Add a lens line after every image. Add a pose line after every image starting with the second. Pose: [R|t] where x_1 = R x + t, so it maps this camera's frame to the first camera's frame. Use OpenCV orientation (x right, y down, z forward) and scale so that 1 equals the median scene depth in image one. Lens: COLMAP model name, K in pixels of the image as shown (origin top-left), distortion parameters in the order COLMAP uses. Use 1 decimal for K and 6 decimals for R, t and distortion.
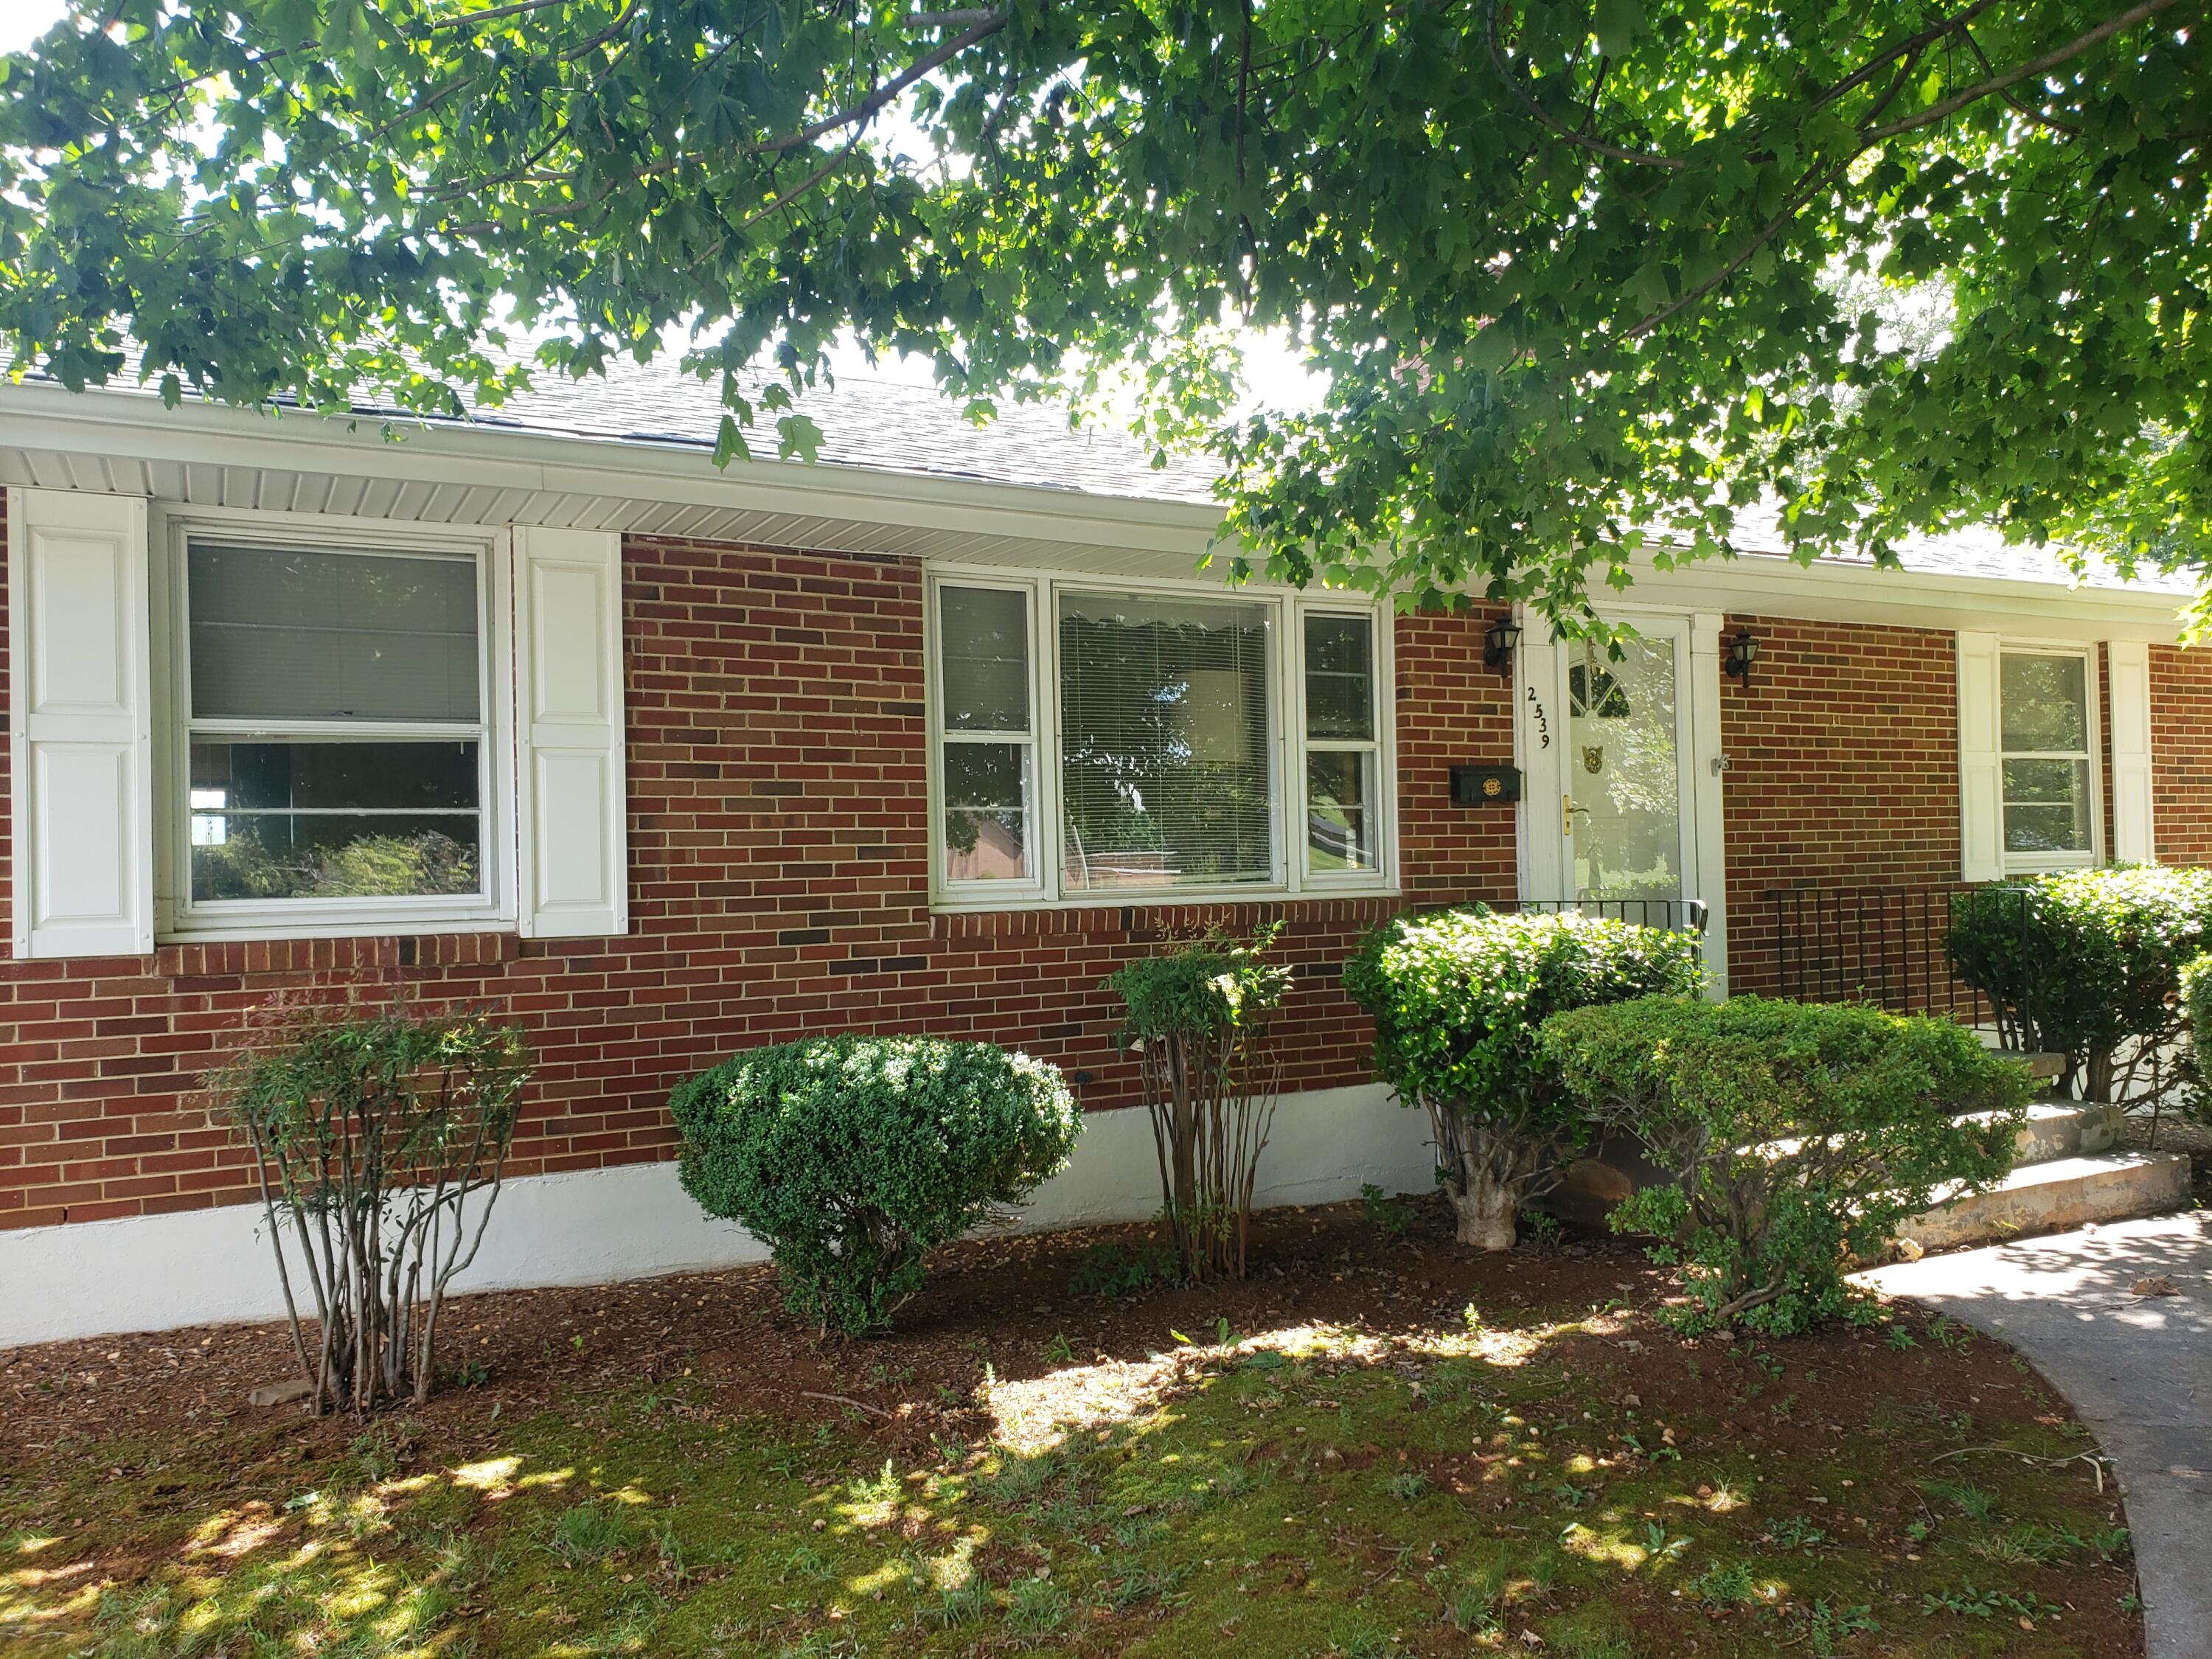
lens RADIAL K [[1710.1, 0, 1116.5], [0, 1710.1, 833.1], [0, 0, 1]] dist [0.119981, -0.129270]
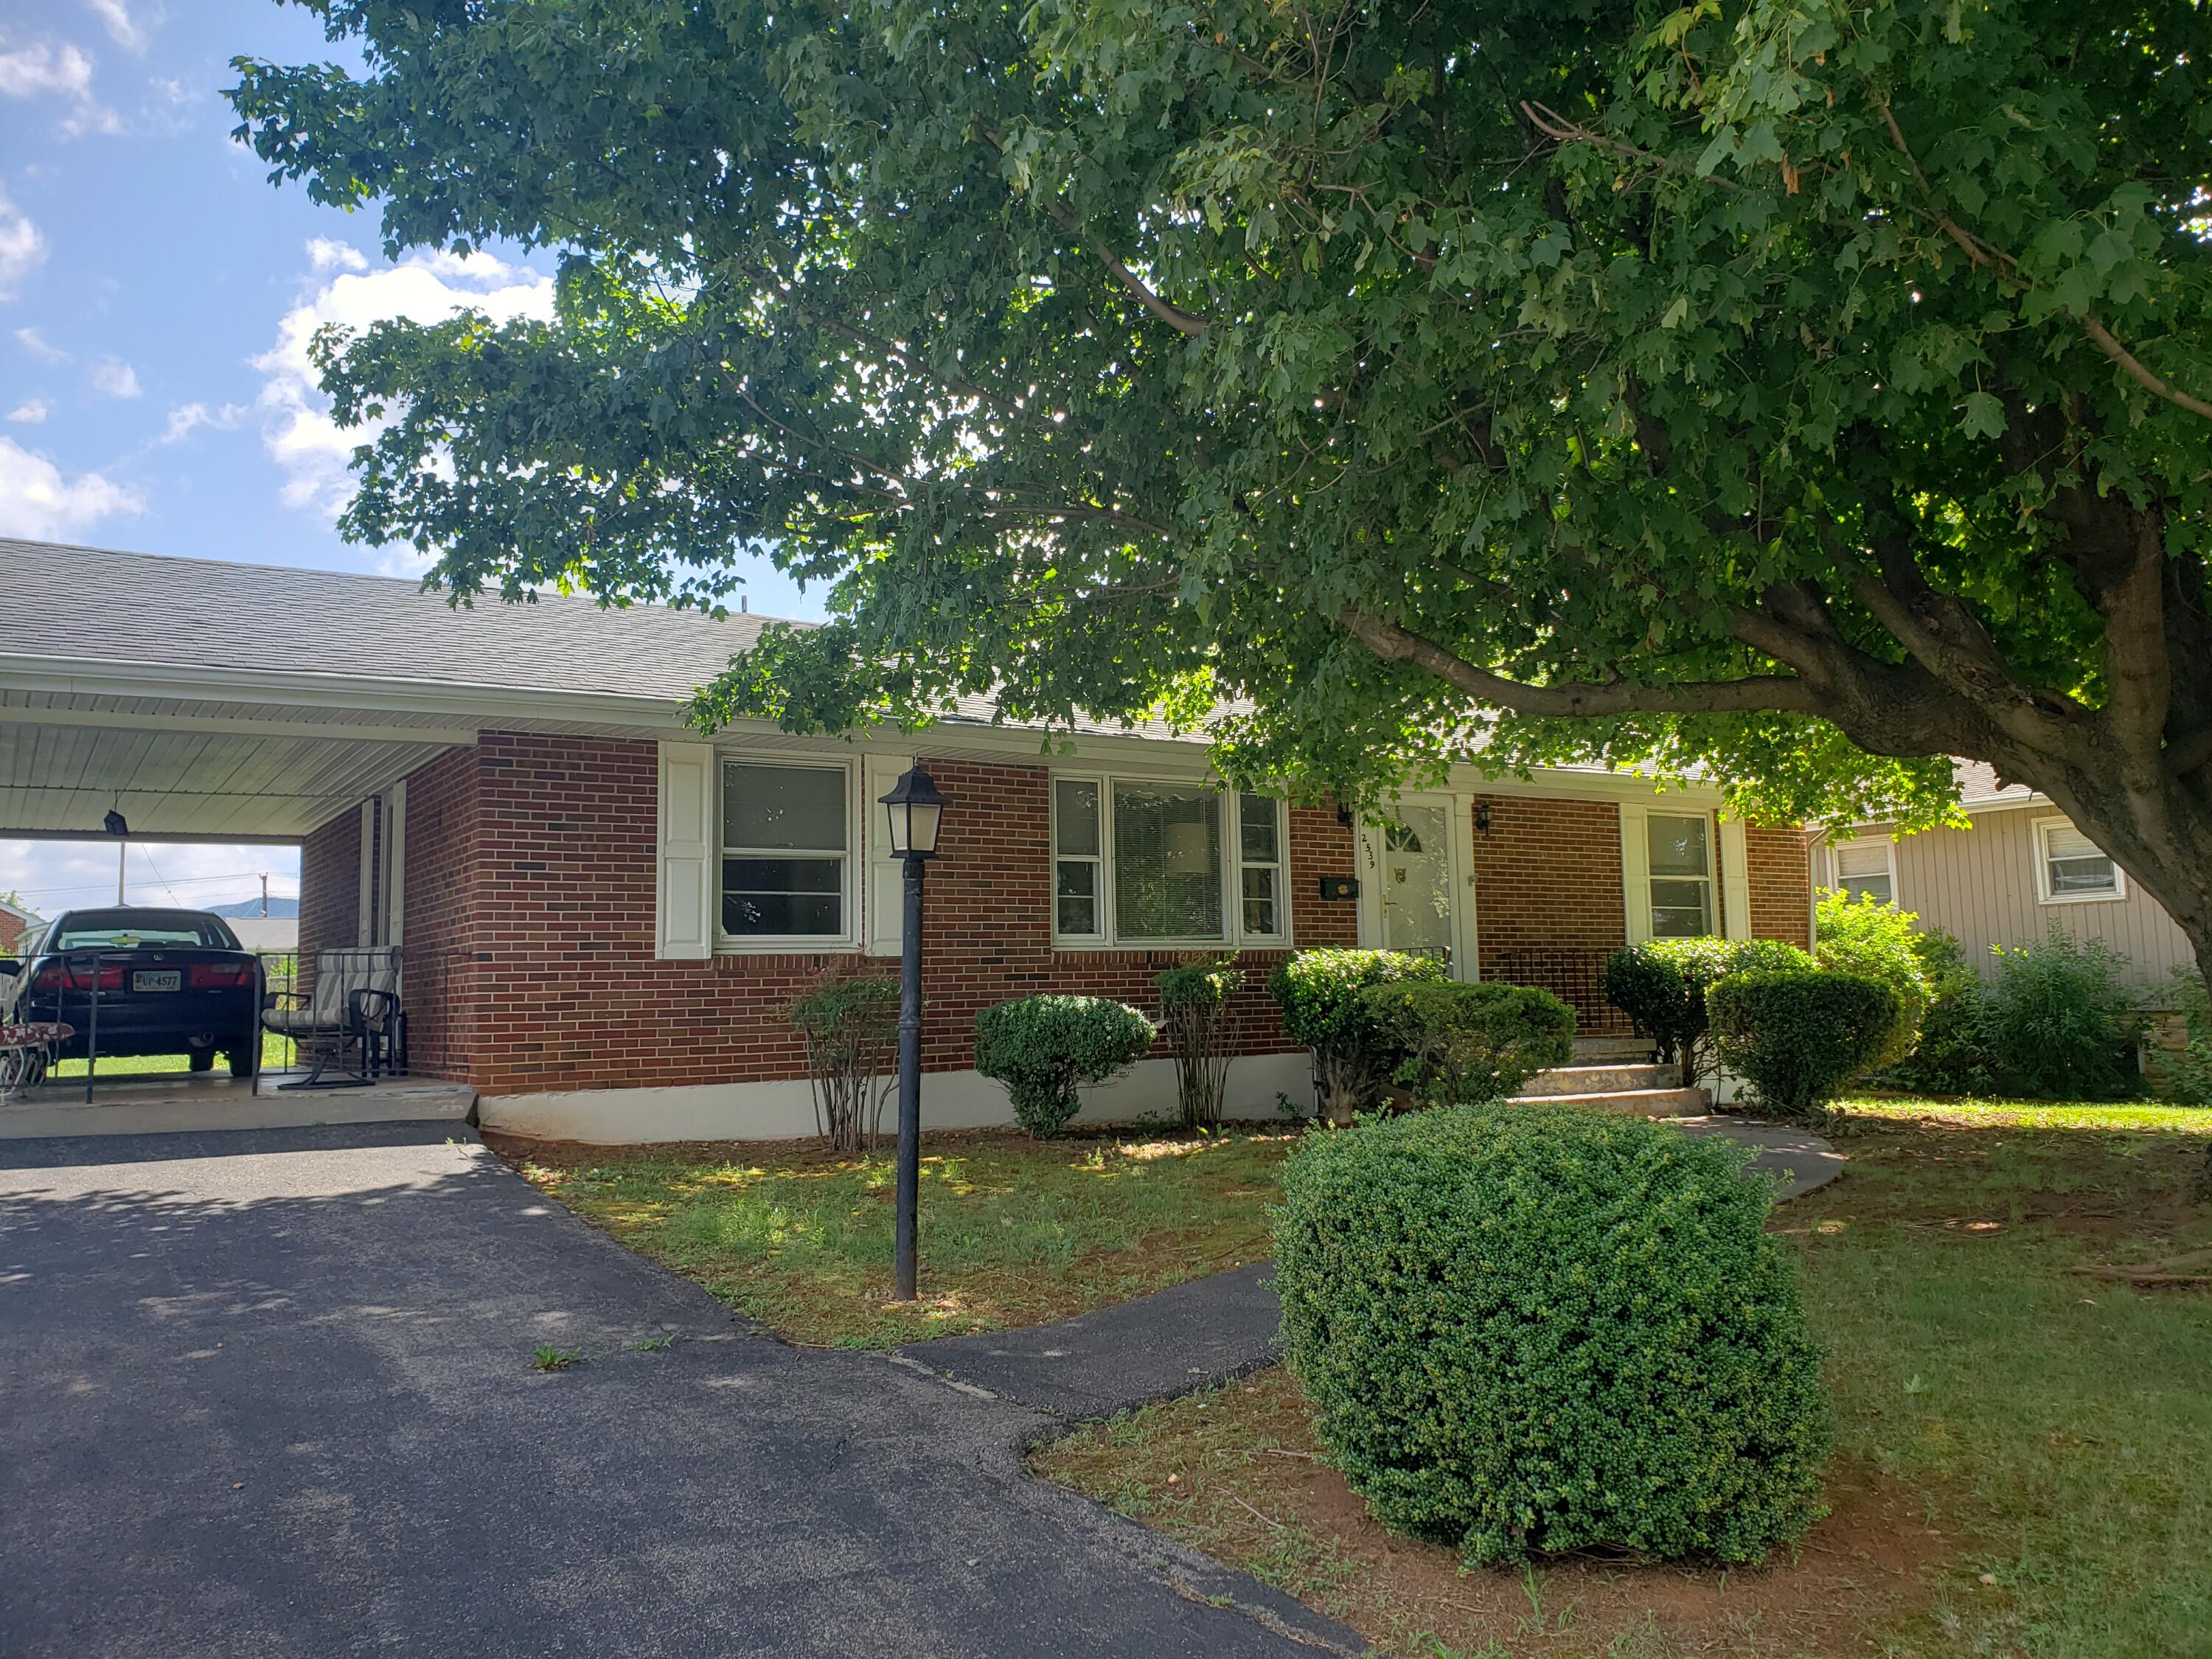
lens RADIAL K [[1686.1, 0, 1106.0], [0, 1686.1, 829.5], [0, 0, 1]] dist [0.225794, -0.603690]
pose [[0.997803, 0.009146, 0.065619, -0.182973], [-0.004079, 0.997027, -0.076939, 0.060041], [-0.066128, 0.076502, 0.994874, -0.940659]]
